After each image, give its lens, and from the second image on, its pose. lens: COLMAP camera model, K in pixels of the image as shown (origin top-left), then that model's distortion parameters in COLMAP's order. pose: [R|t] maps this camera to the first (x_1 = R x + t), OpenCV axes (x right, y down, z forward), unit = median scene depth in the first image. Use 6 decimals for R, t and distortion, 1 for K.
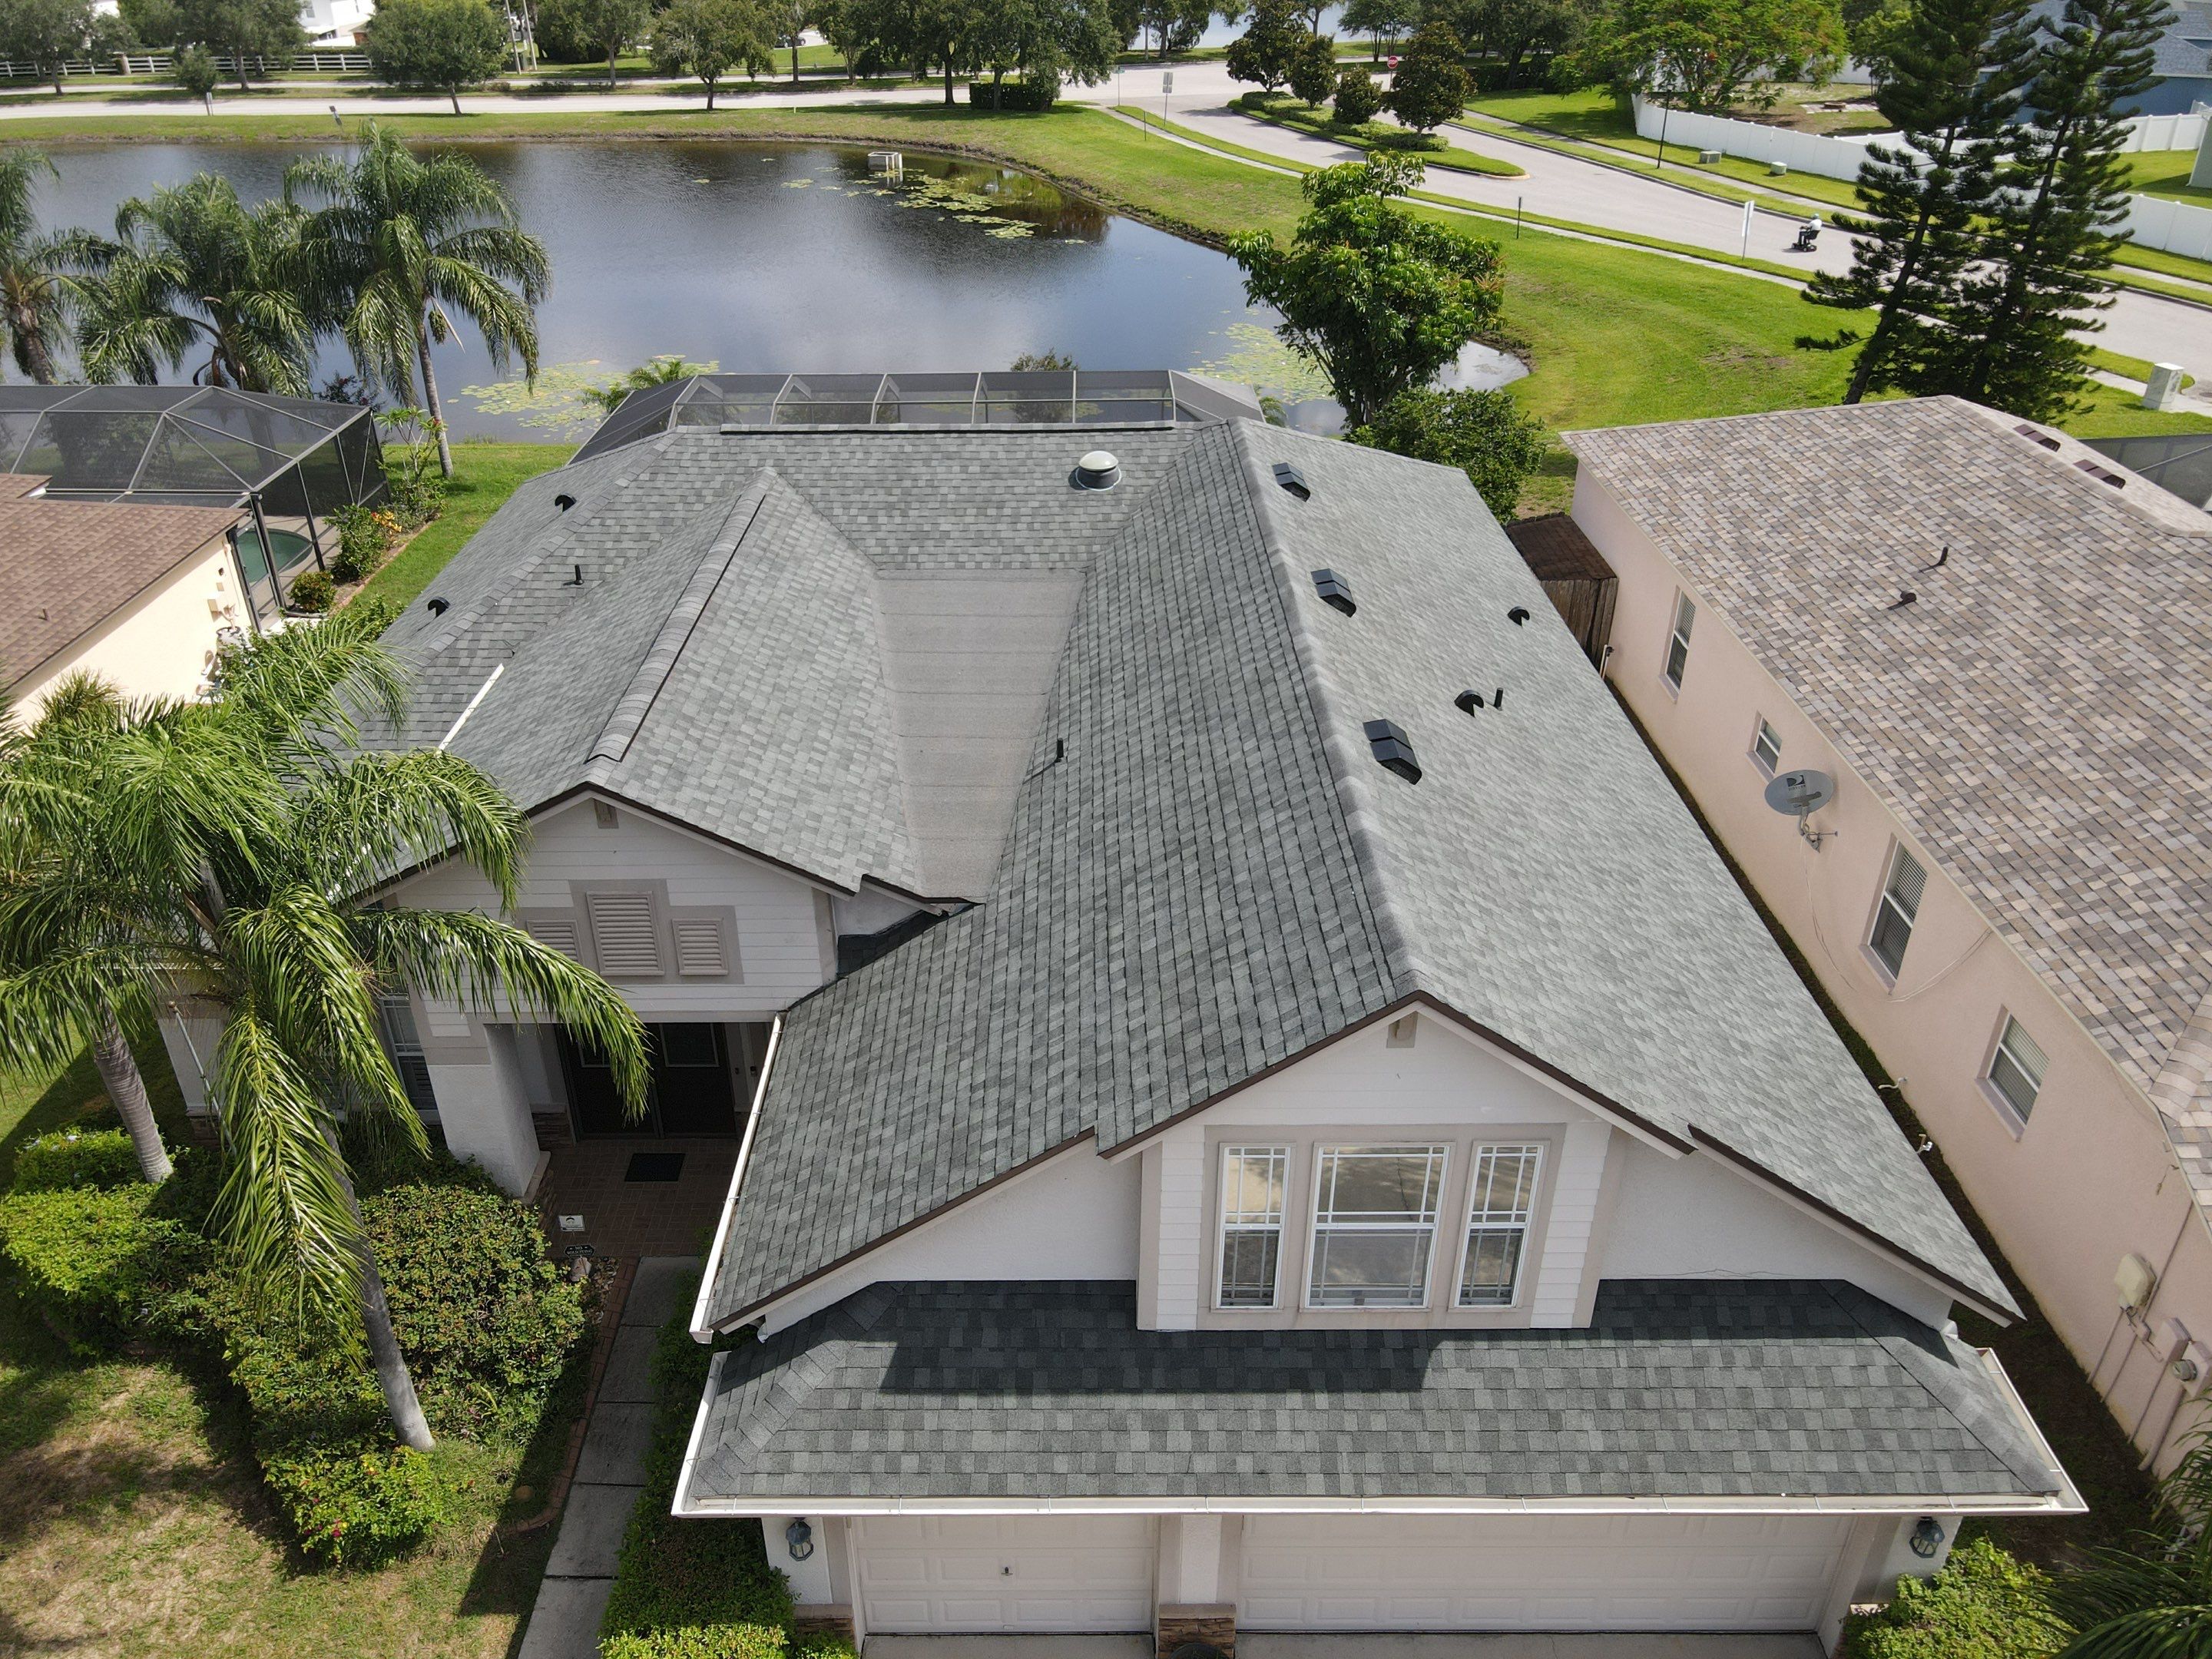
lens RADIAL K [[1627.0, 0, 1076.1], [0, 1627.0, 818.7], [0, 0, 1]] dist [-0.002157, 0.009090]
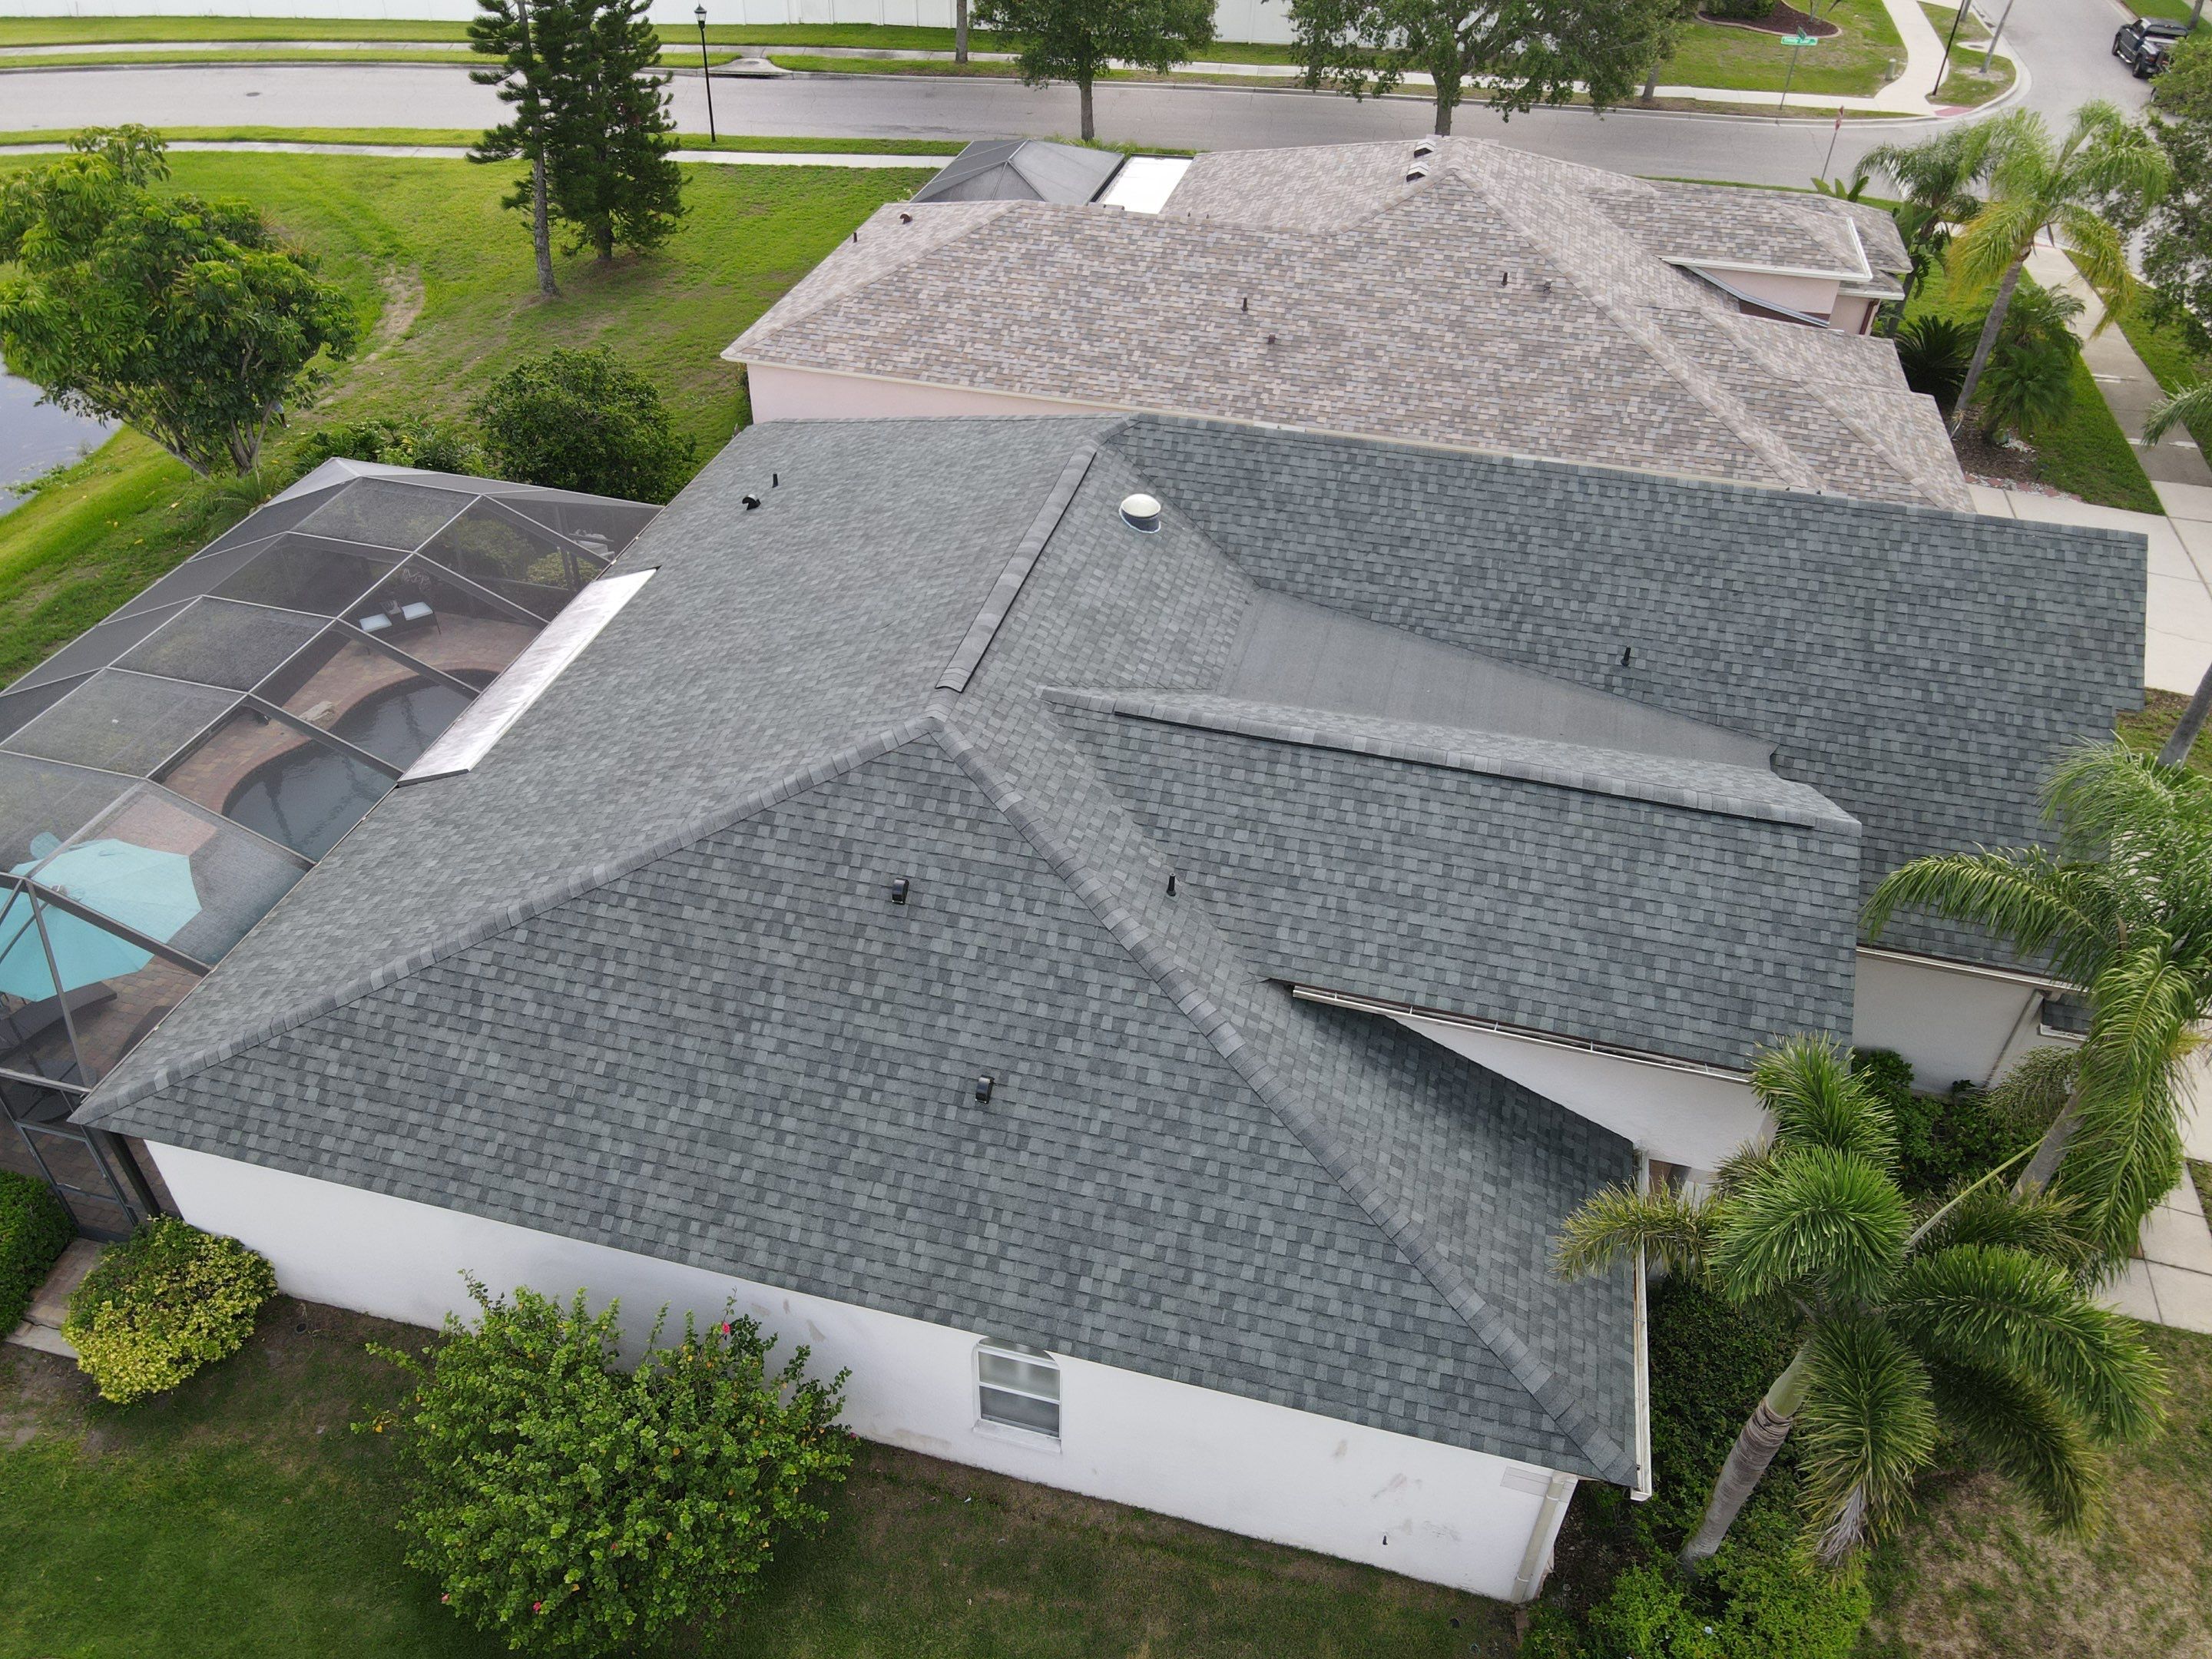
lens RADIAL K [[1629.8, 0, 1072.4], [0, 1629.8, 839.3], [0, 0, 1]] dist [-0.015752, 0.074597]
pose [[0.250365, -0.602394, 0.757918, -1.200783], [0.465670, 0.761274, 0.451235, -0.727978], [-0.848804, 0.239966, 0.471113, 0.819497]]
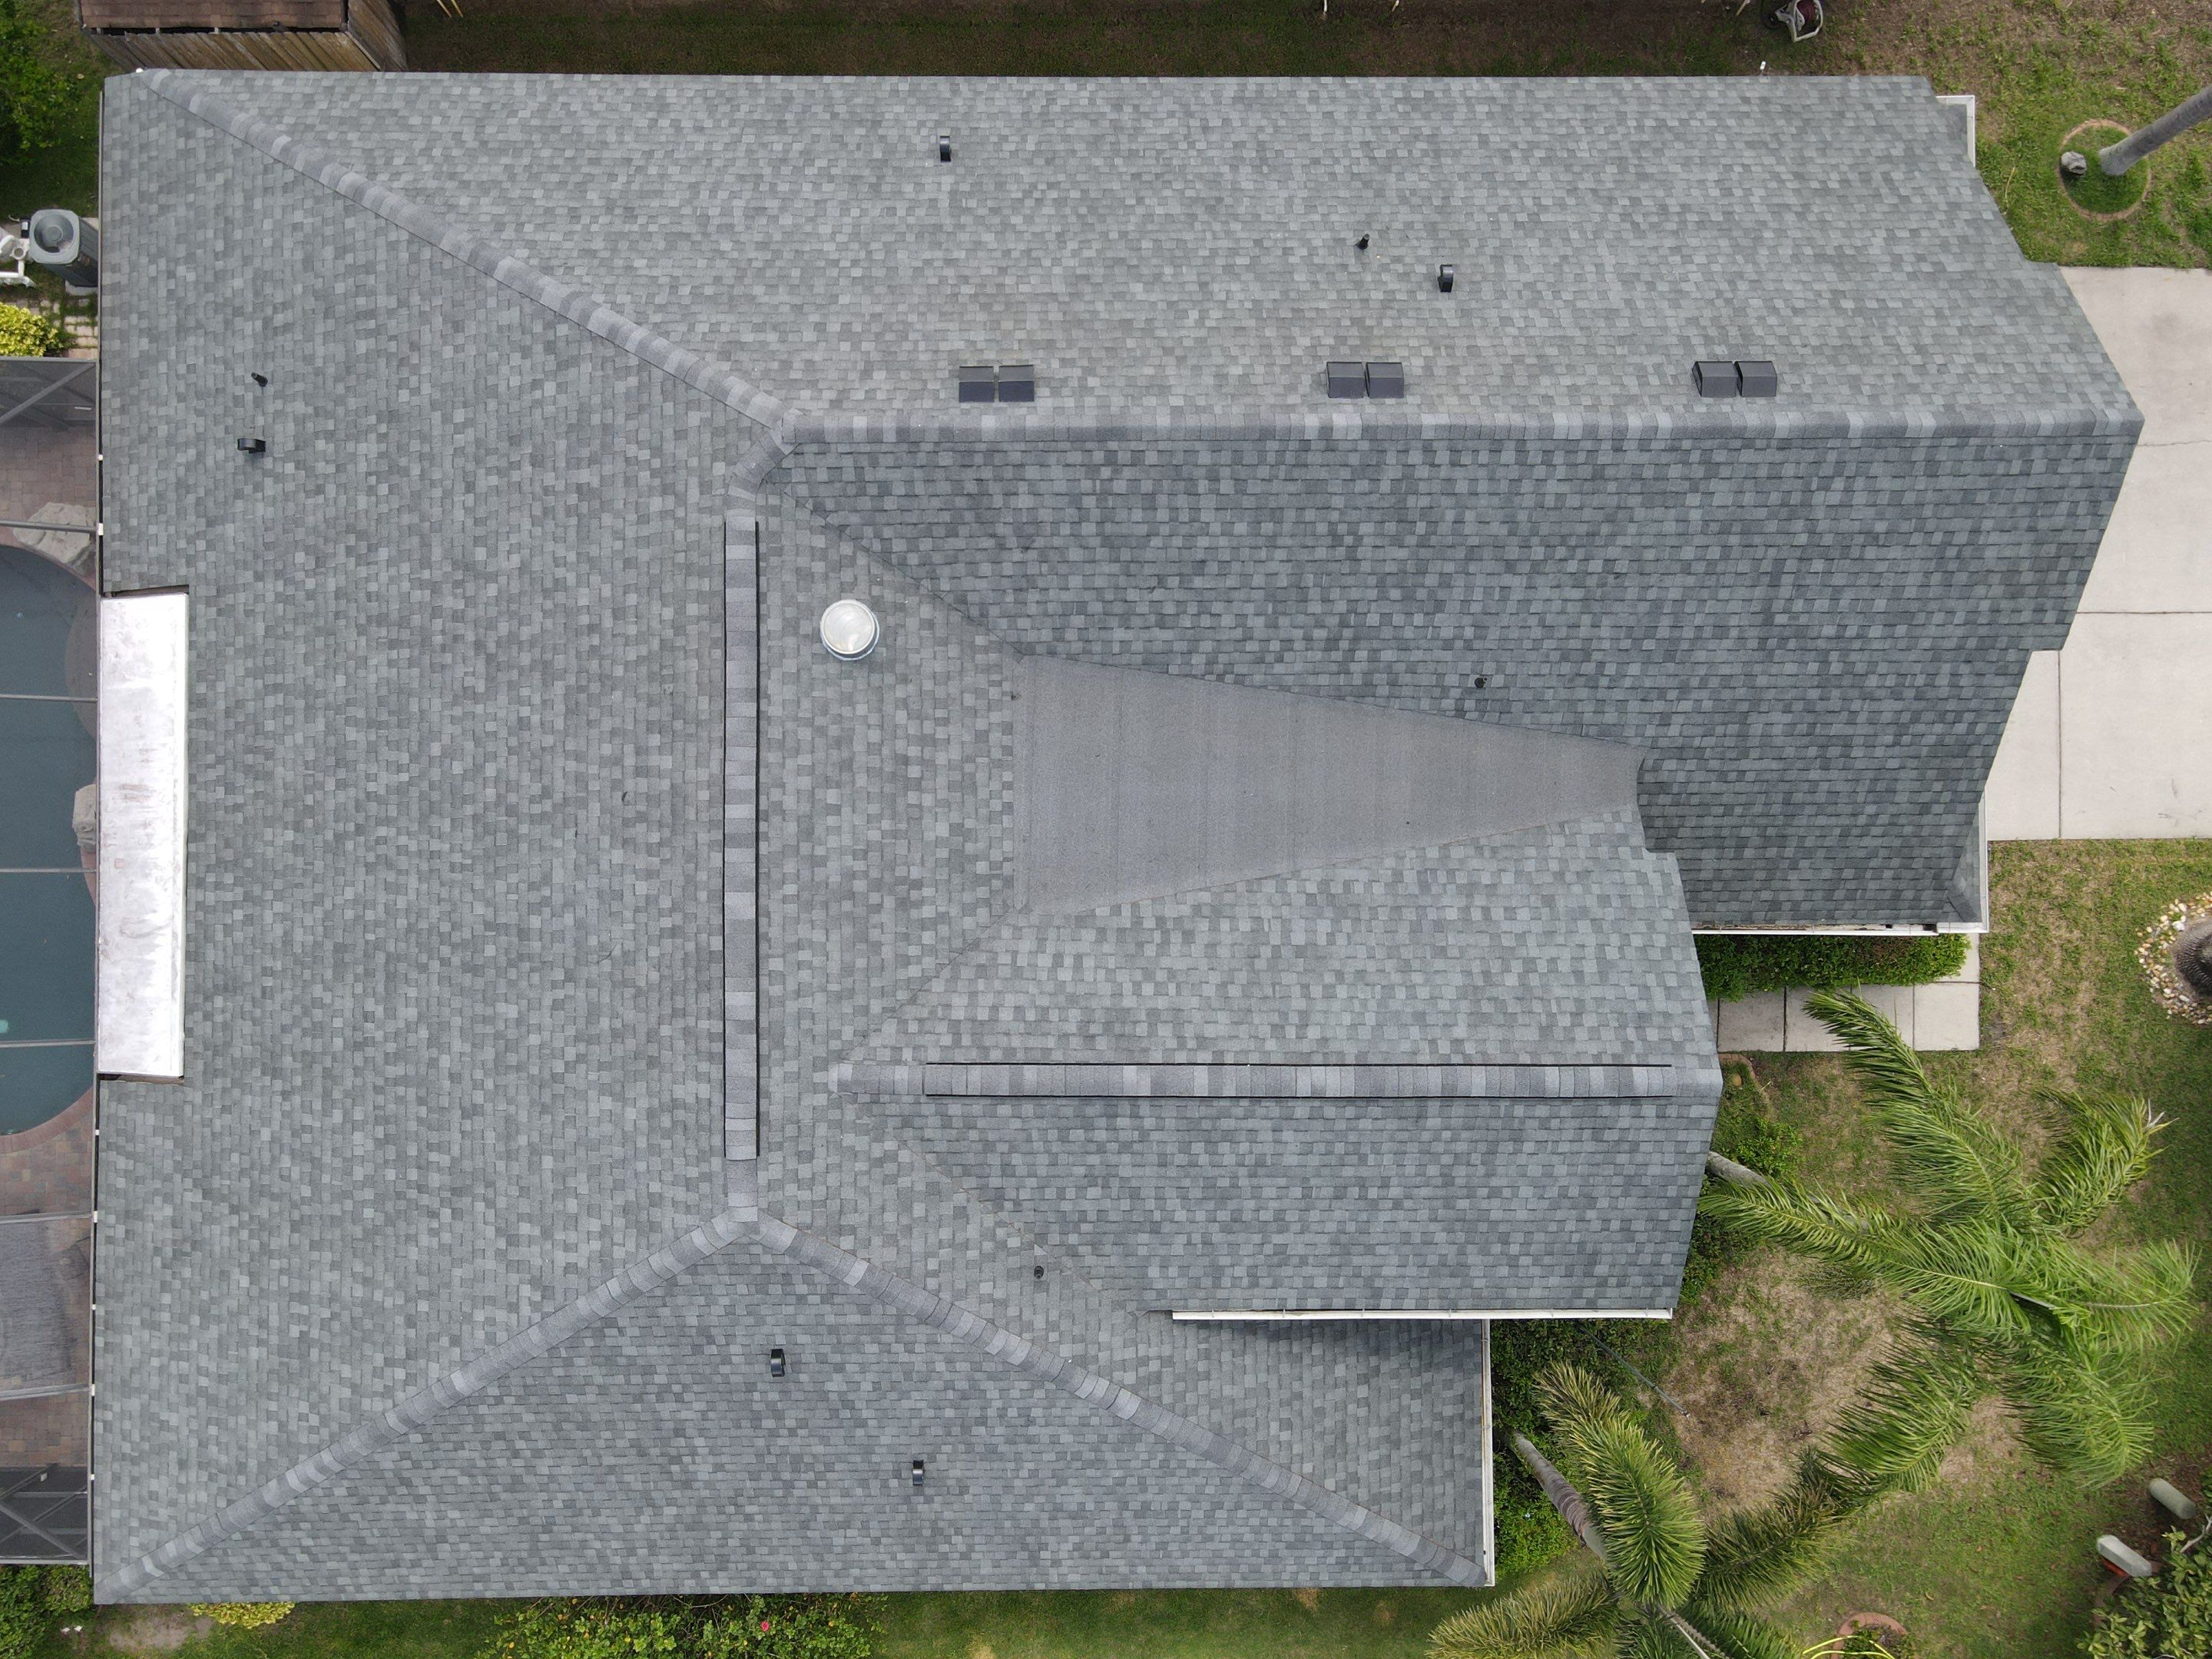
lens RADIAL K [[1622.2, 0, 1070.6], [0, 1622.2, 833.1], [0, 0, 1]] dist [-0.001534, 0.055429]
pose [[-0.005390, -0.999770, 0.020780, -0.129331], [0.486471, 0.015533, 0.873559, -1.105329], [-0.873680, 0.014818, 0.486275, 0.741023]]
